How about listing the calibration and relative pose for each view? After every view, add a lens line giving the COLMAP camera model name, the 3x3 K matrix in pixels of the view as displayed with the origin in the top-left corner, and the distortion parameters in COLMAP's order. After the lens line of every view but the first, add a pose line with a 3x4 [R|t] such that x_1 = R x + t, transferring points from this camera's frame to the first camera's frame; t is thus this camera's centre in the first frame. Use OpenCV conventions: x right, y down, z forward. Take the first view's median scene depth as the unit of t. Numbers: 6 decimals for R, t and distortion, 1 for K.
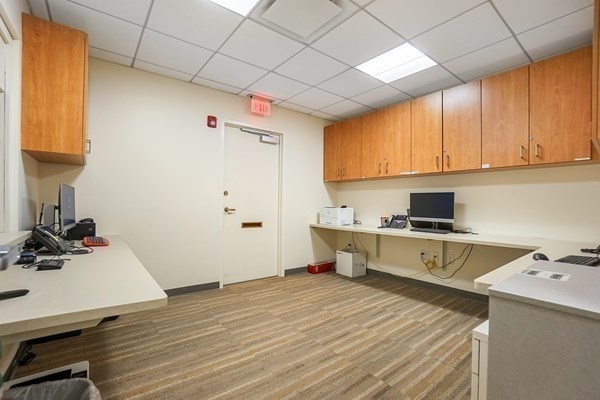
lens RADIAL K [[270.0, 0, 300.3], [0, 270.0, 204.1], [0, 0, 1]] dist [-0.000231, 0.000304]
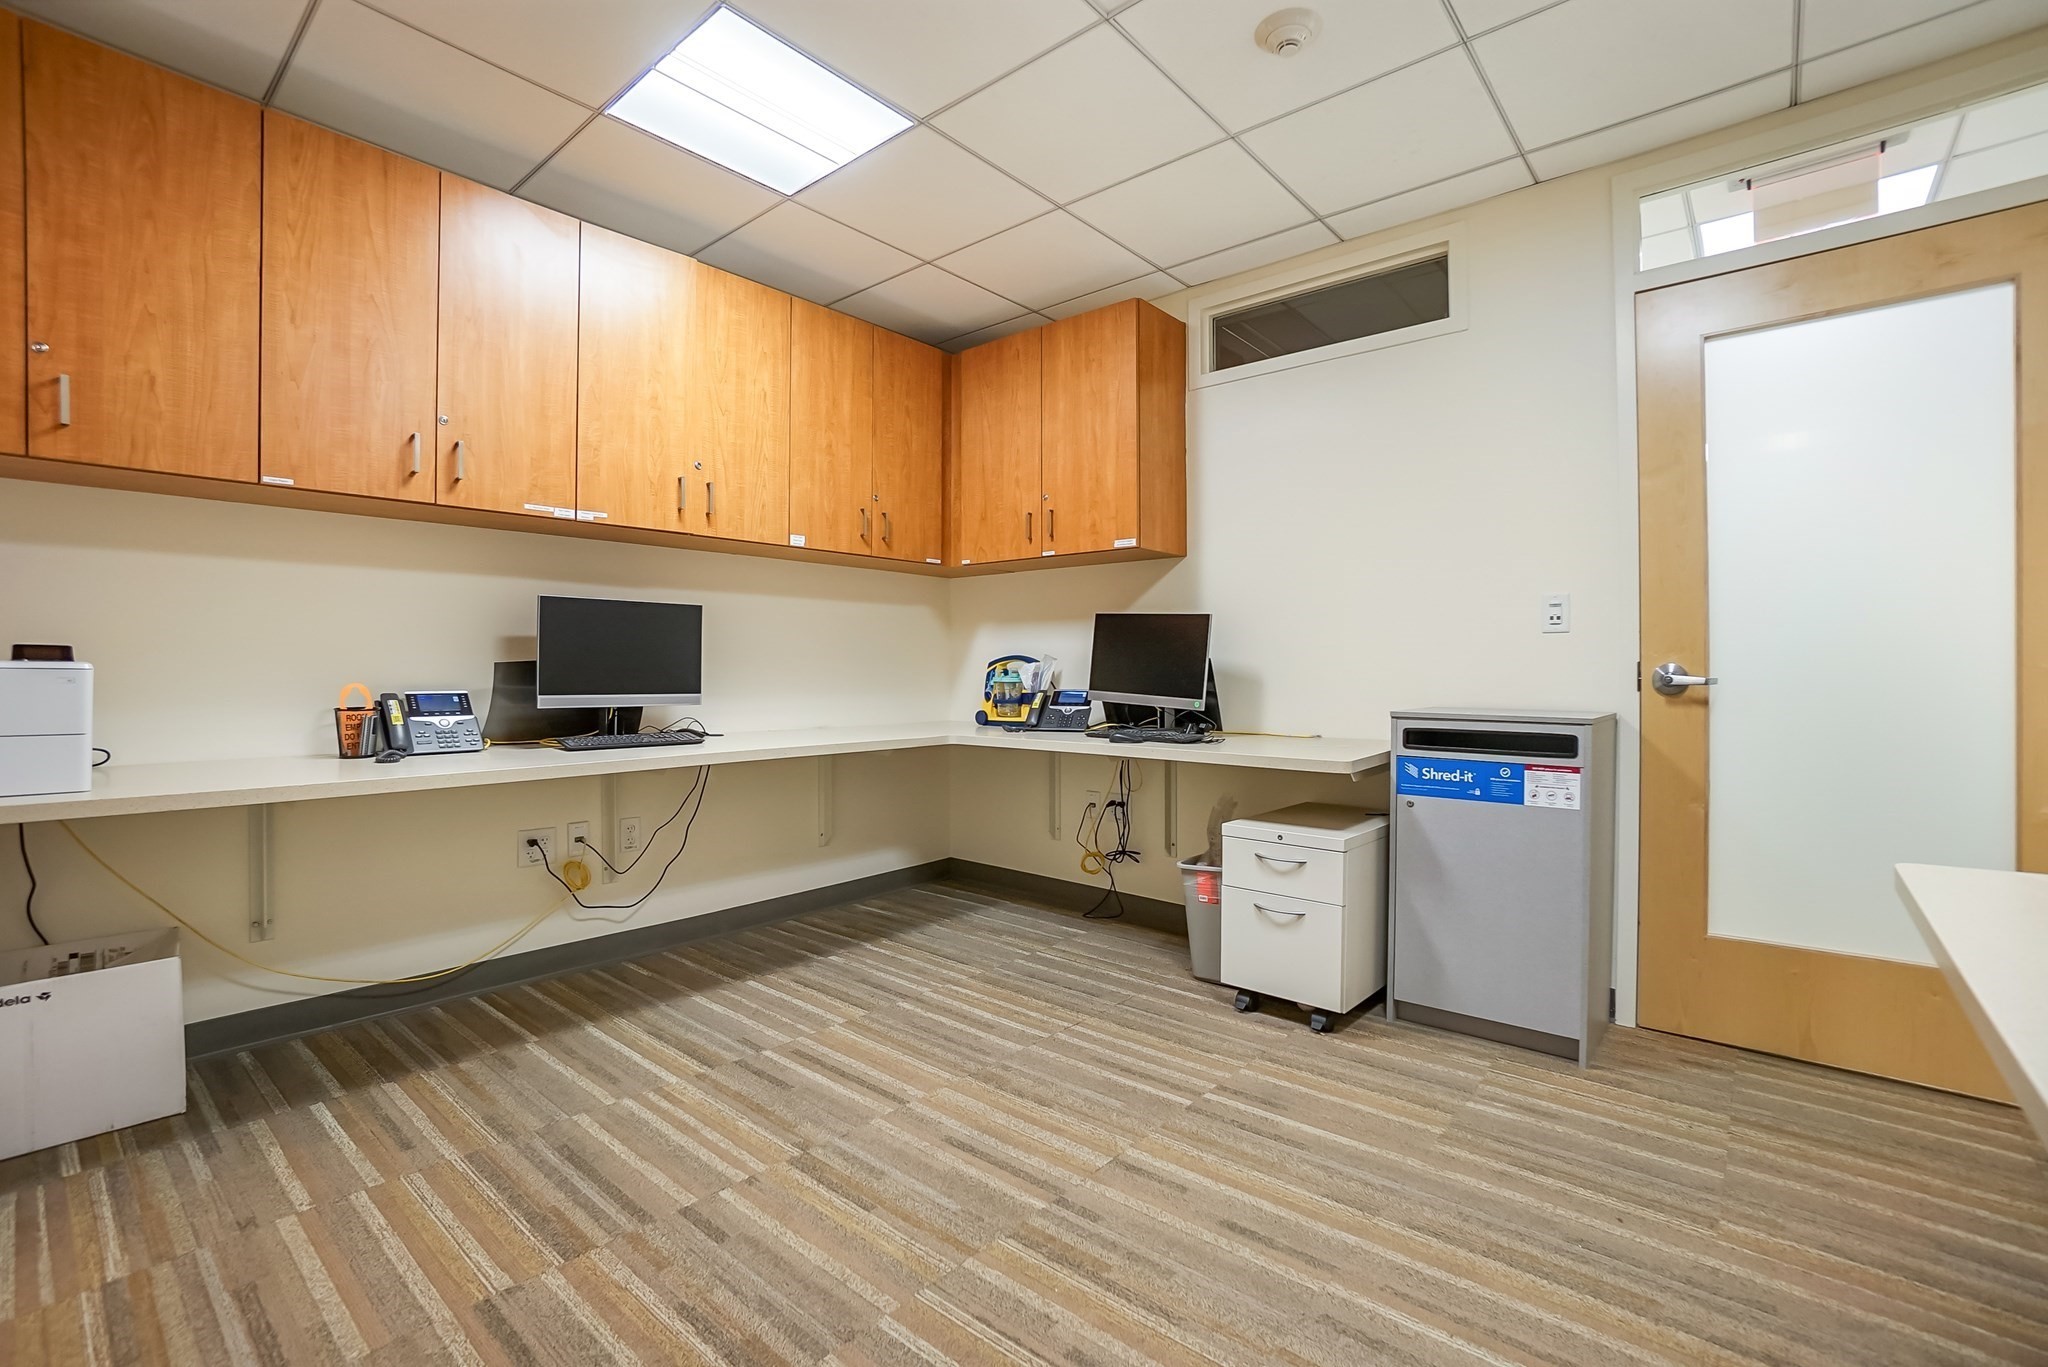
lens RADIAL K [[906.1, 0, 1022.8], [0, 906.1, 669.2], [0, 0, 1]] dist [-0.041322, 0.000818]
pose [[-0.183135, -0.015774, 0.982961, -0.549484], [-0.009119, 0.999856, 0.014346, 0.011976], [-0.983045, -0.006336, -0.183253, 0.898424]]
